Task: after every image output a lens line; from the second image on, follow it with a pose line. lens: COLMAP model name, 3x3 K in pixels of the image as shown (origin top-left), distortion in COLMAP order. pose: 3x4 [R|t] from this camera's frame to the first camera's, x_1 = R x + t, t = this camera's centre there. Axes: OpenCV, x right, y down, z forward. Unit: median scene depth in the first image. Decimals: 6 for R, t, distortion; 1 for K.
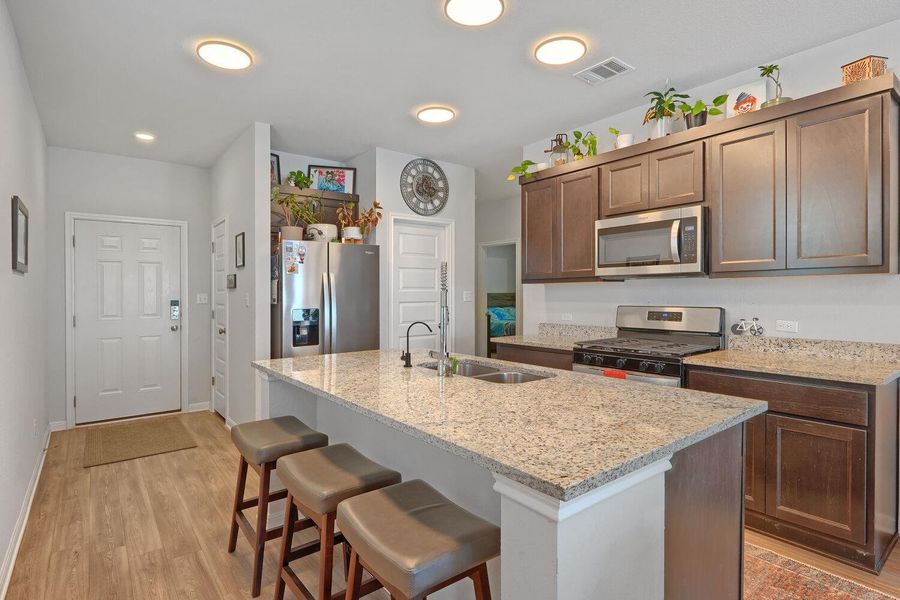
lens RADIAL K [[459.7, 0, 450.0], [0, 459.7, 300.0], [0, 0, 1]] dist [0.000161, 0.000587]
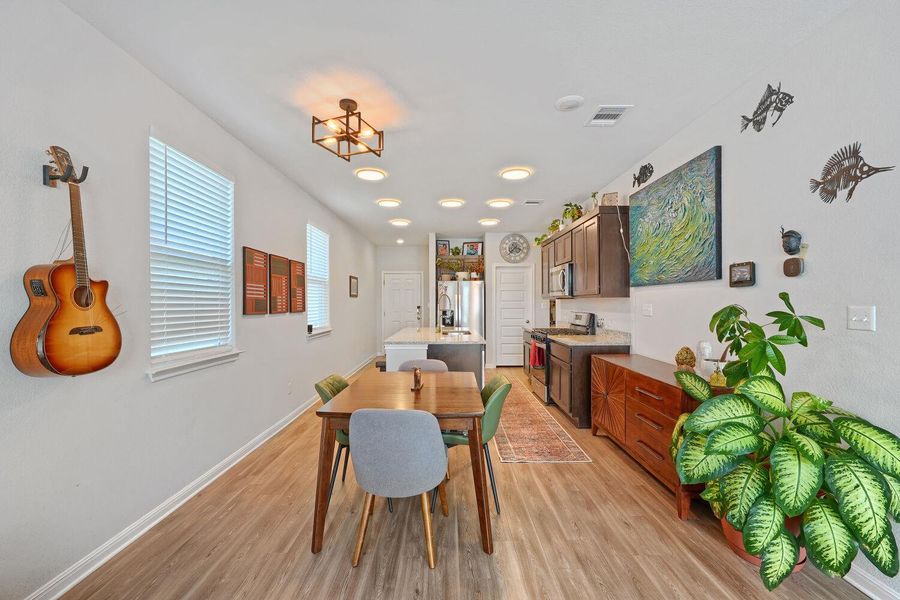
lens RADIAL K [[370.4, 0, 446.2], [0, 370.4, 307.2], [0, 0, 1]] dist [0.001968, 0.000461]
pose [[0.784537, 0.015434, -0.619890, 0.731155], [-0.015227, 0.999868, 0.005623, -0.007529], [0.619895, 0.005028, 0.784669, -0.400969]]
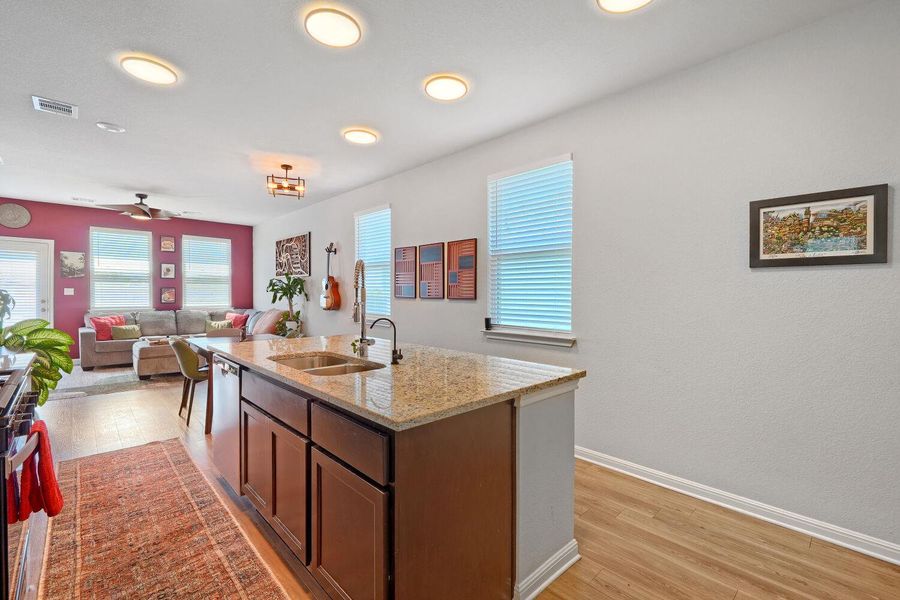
lens RADIAL K [[401.3, 0, 446.5], [0, 401.3, 290.9], [0, 0, 1]] dist [0.001023, -0.000004]
pose [[-0.996600, 0.000909, -0.082389, -0.072573], [0.000122, 0.999954, 0.009564, -0.010940], [0.082394, 0.009522, -0.996554, 1.026329]]
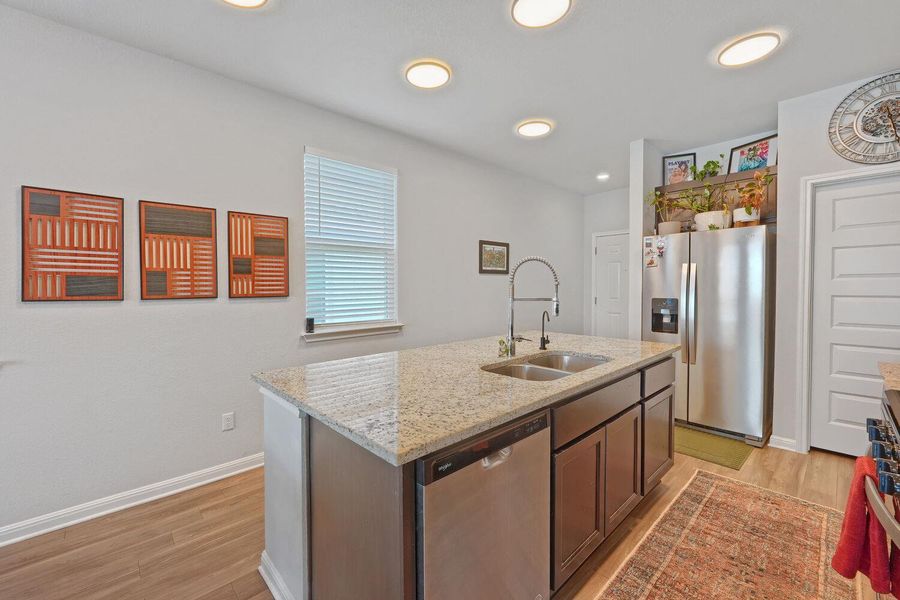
lens RADIAL K [[372.9, 0, 448.4], [0, 372.9, 297.3], [0, 0, 1]] dist [-0.008527, 0.000112]
pose [[0.094085, 0.037600, -0.994854, 0.442657], [-0.010597, 0.999268, 0.036765, -0.008620], [0.995508, 0.007083, 0.094415, 0.368412]]
